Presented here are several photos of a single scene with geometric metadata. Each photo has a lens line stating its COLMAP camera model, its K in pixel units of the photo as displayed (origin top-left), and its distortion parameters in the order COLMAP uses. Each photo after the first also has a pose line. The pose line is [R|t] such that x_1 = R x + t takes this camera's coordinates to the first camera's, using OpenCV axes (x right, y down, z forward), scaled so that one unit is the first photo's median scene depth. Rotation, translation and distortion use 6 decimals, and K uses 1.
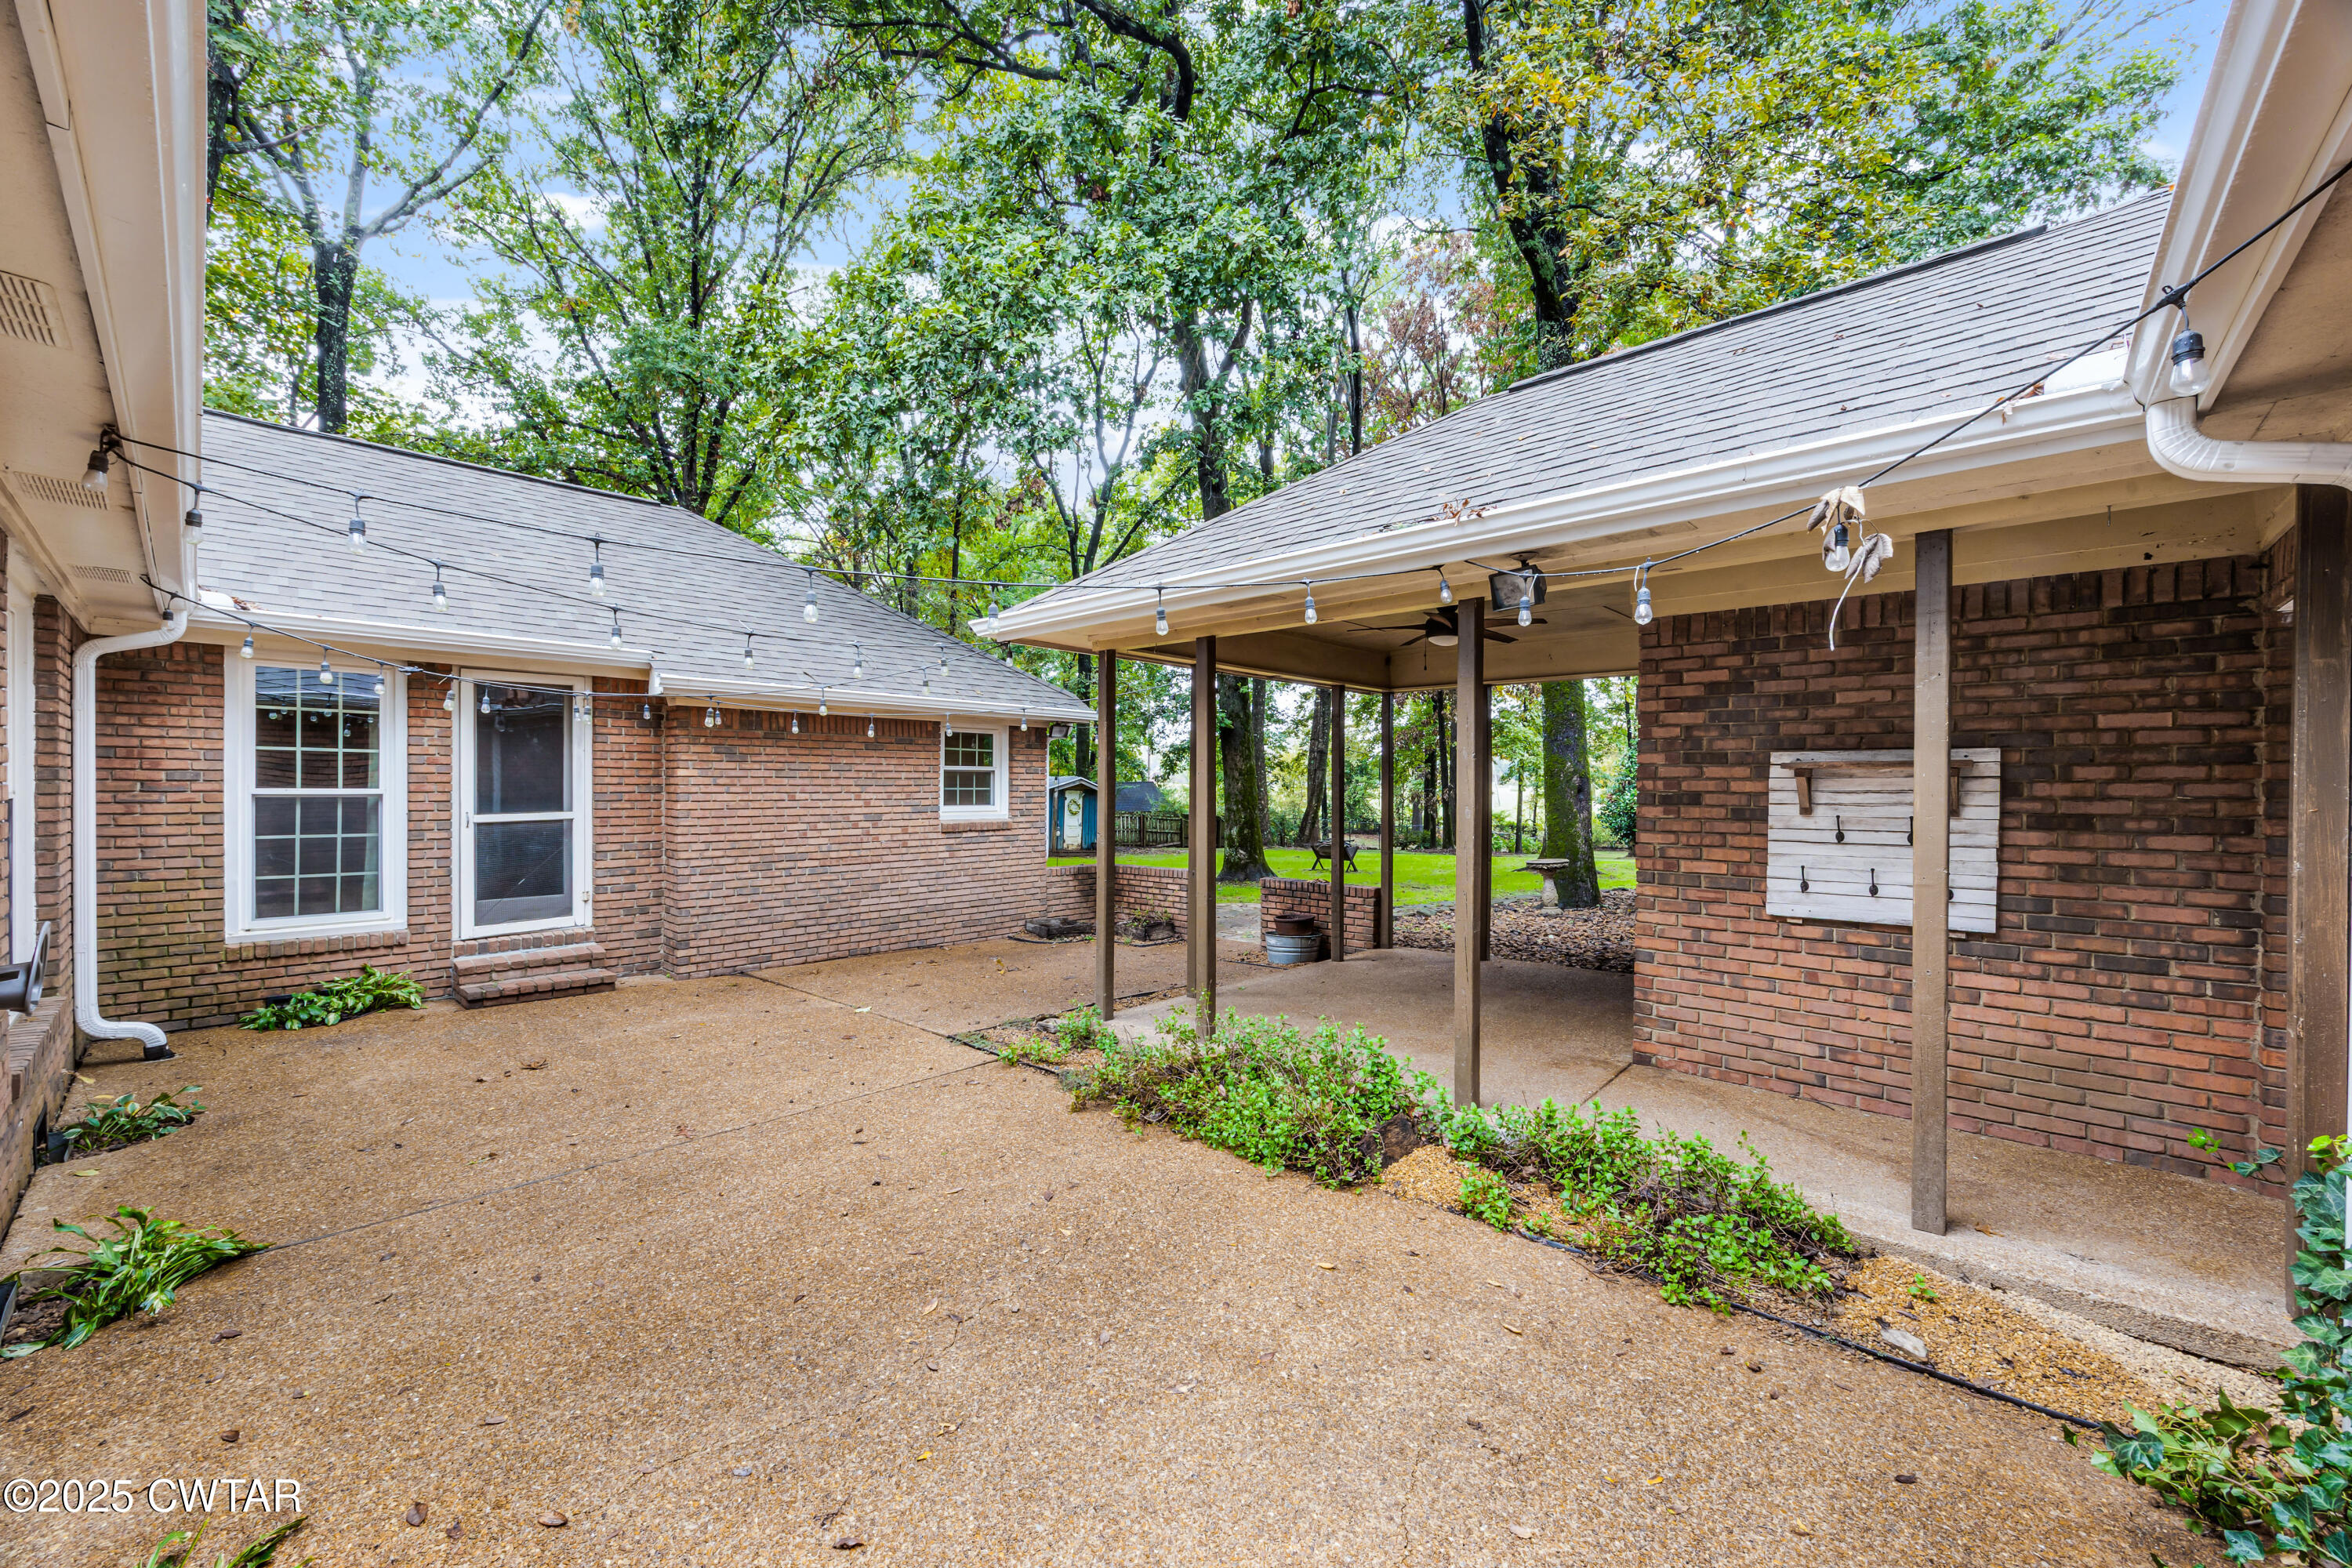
lens RADIAL K [[900.2, 0, 1179.2], [0, 900.2, 791.8], [0, 0, 1]] dist [0.003750, 0.000768]
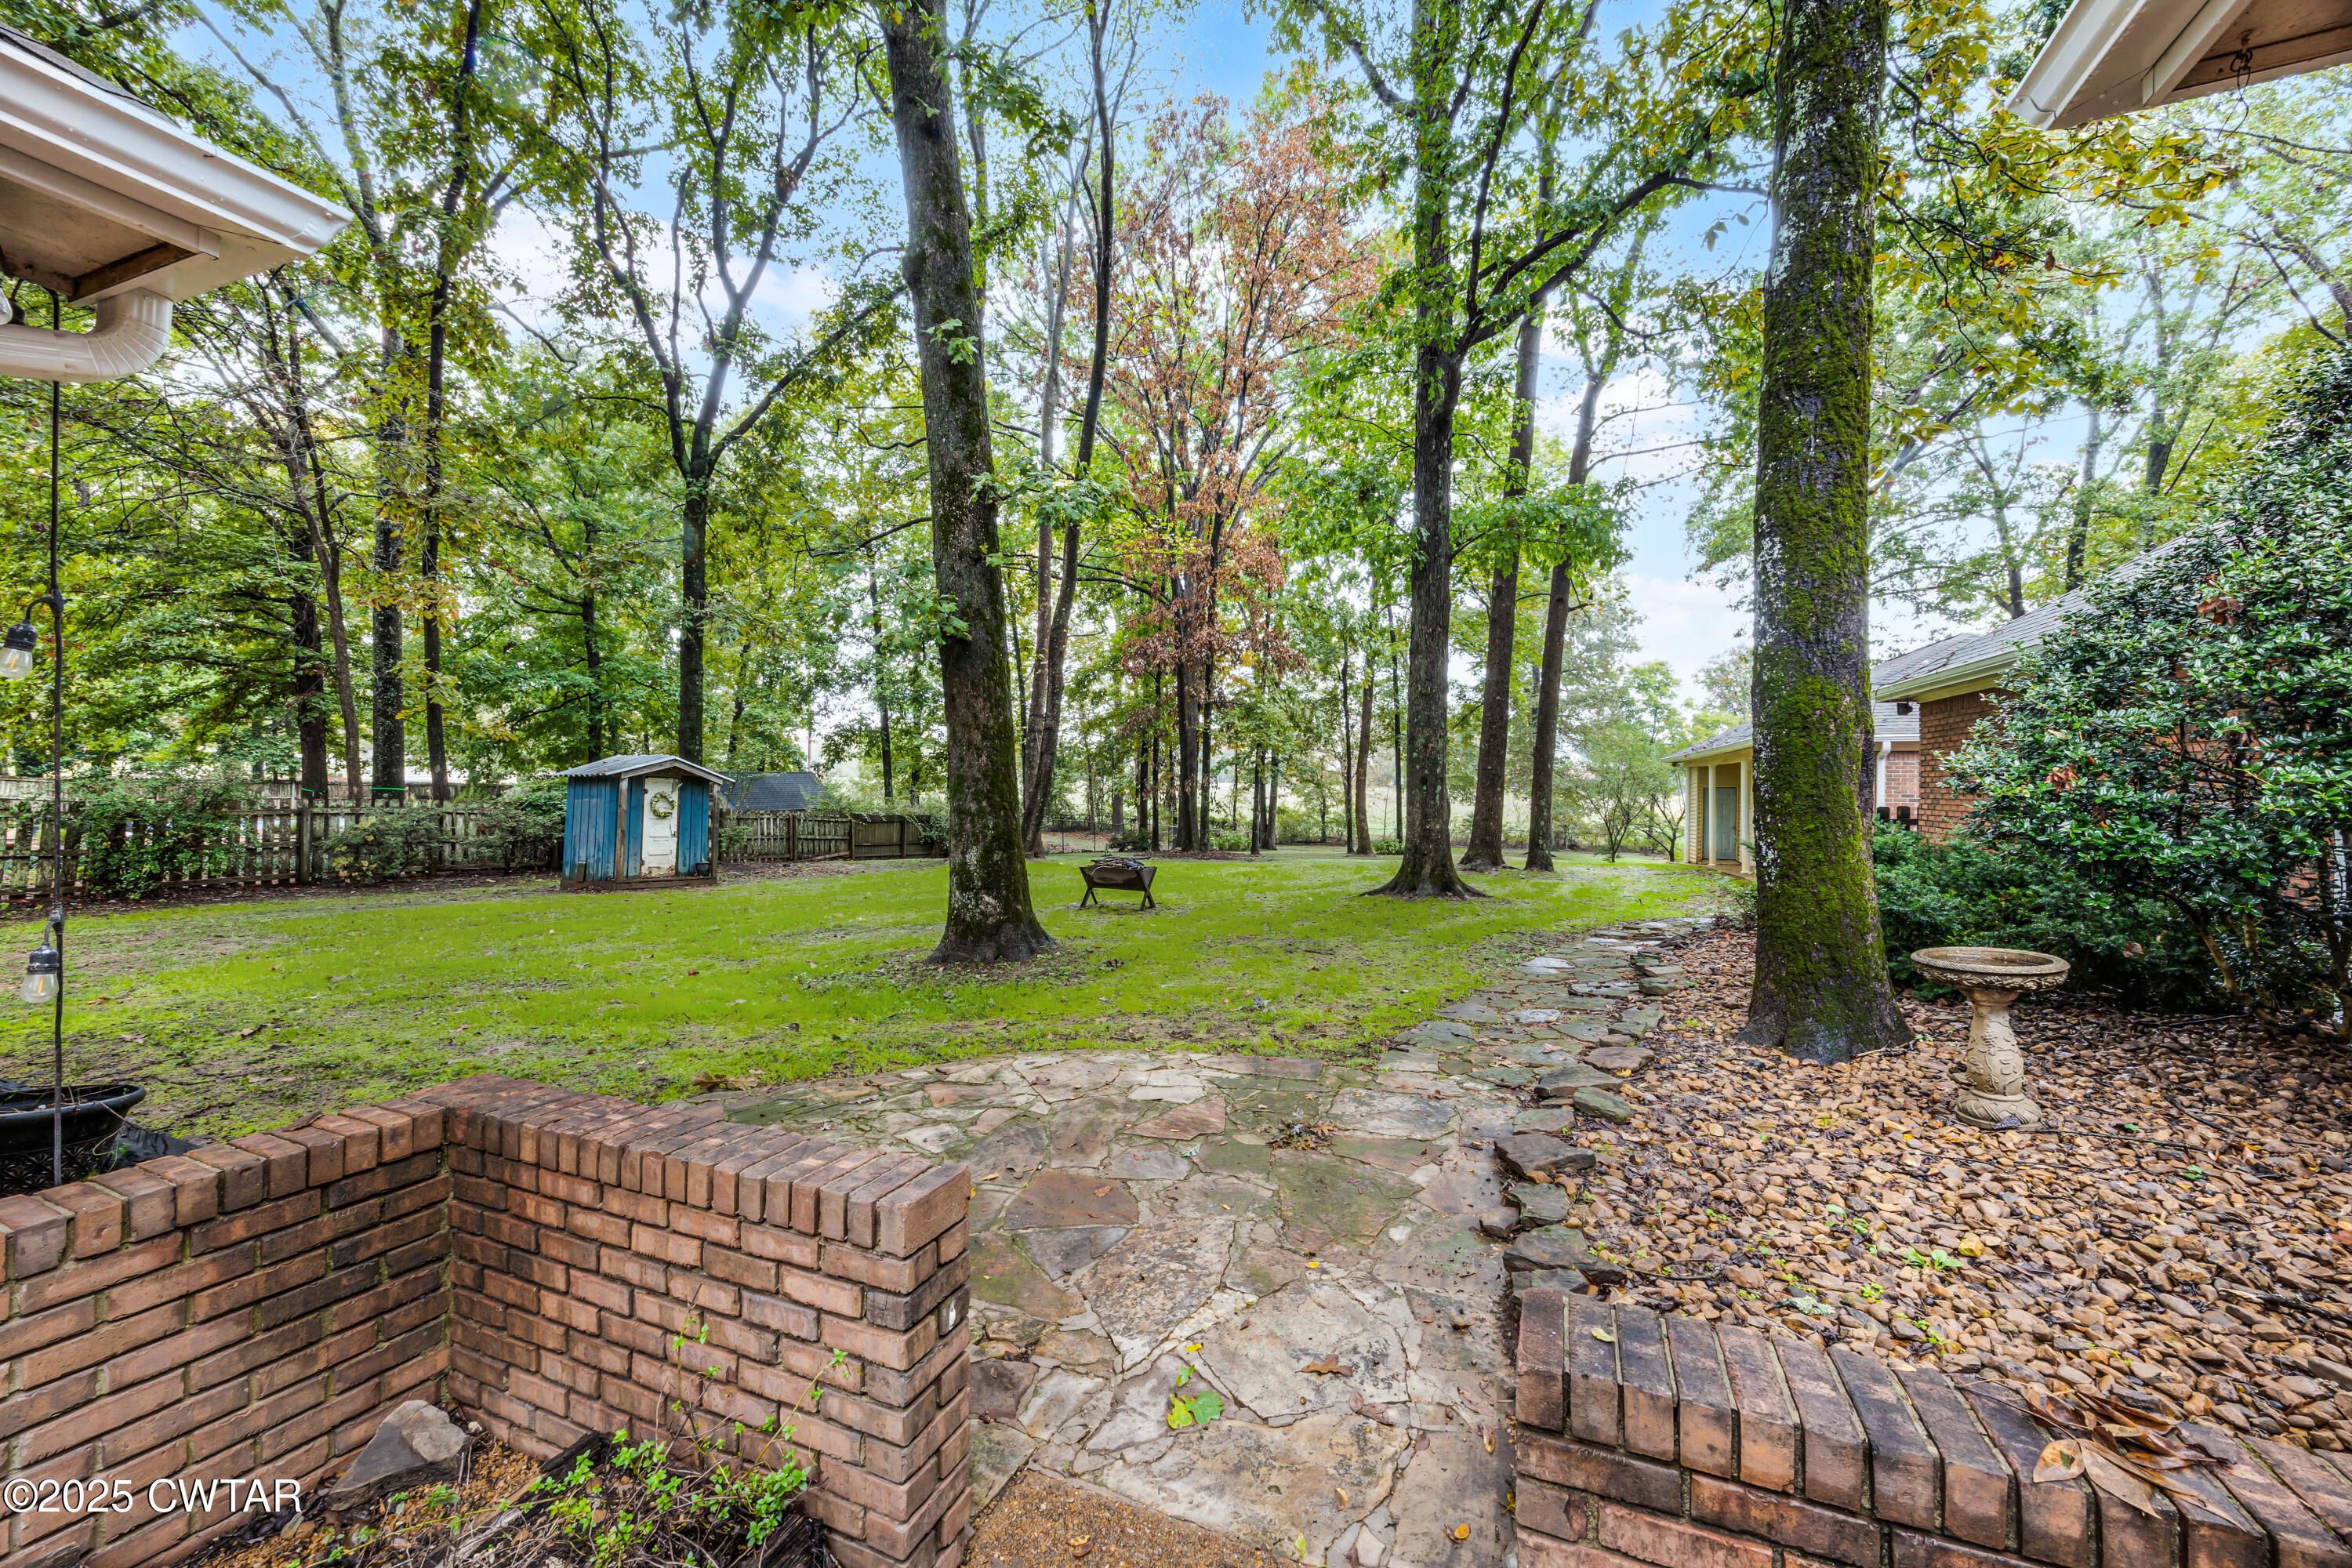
lens RADIAL K [[900.2, 0, 1169.5], [0, 900.2, 783.6], [0, 0, 1]] dist [0.003750, 0.000768]
pose [[0.941597, 0.002478, 0.336732, 0.000240], [-0.000938, 0.999988, -0.004734, 0.004060], [-0.336740, 0.004141, 0.941588, 0.260536]]
